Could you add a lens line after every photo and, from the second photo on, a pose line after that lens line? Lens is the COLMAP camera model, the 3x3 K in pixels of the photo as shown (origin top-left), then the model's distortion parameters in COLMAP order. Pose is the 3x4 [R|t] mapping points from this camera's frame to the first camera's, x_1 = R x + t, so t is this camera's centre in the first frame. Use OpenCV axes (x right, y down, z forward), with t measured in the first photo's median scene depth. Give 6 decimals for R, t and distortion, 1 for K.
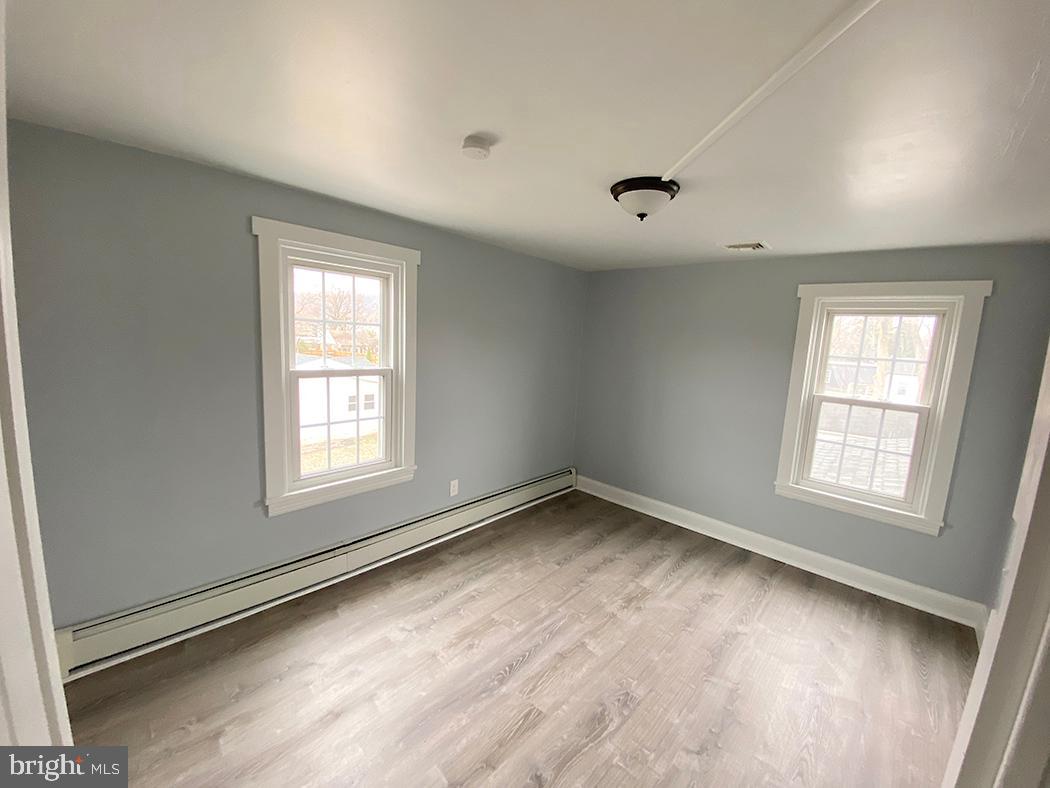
lens RADIAL K [[425.9, 0, 522.2], [0, 425.9, 393.0], [0, 0, 1]] dist [0.044526, -0.030761]
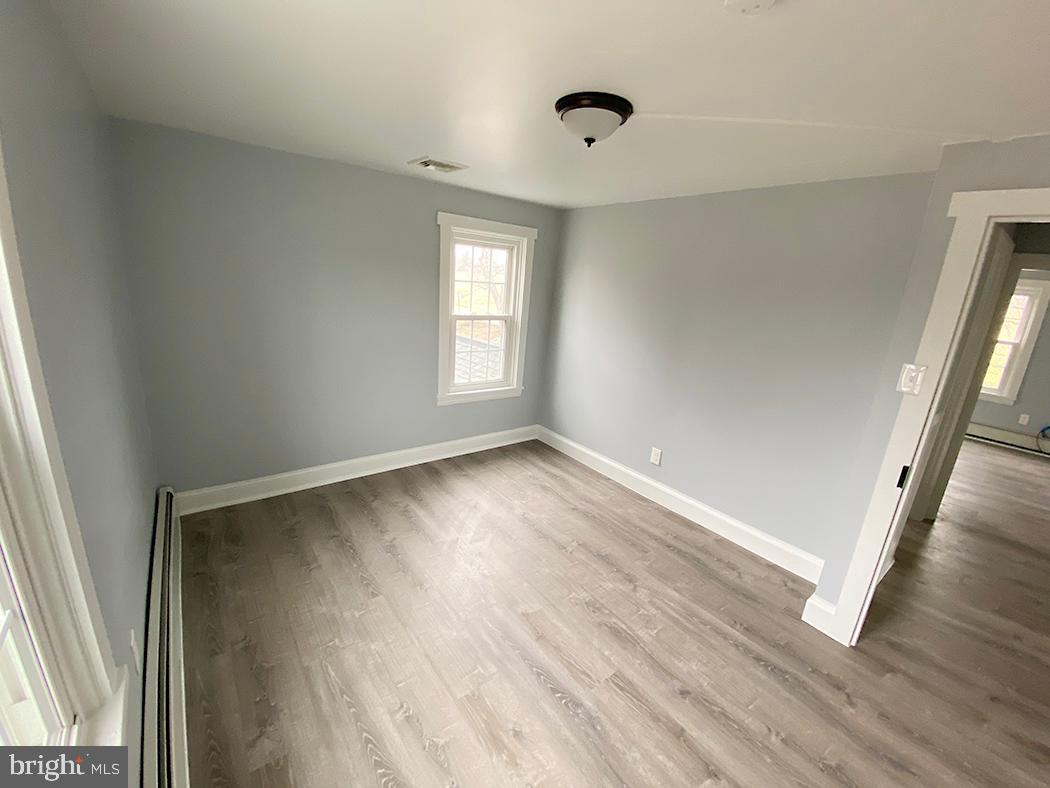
lens RADIAL K [[425.9, 0, 522.2], [0, 425.9, 393.0], [0, 0, 1]] dist [0.044526, -0.030761]
pose [[0.182161, -0.303980, 0.935101, -0.473069], [0.071727, 0.952587, 0.295692, -0.133109], [-0.980649, 0.013208, 0.195328, 0.637432]]
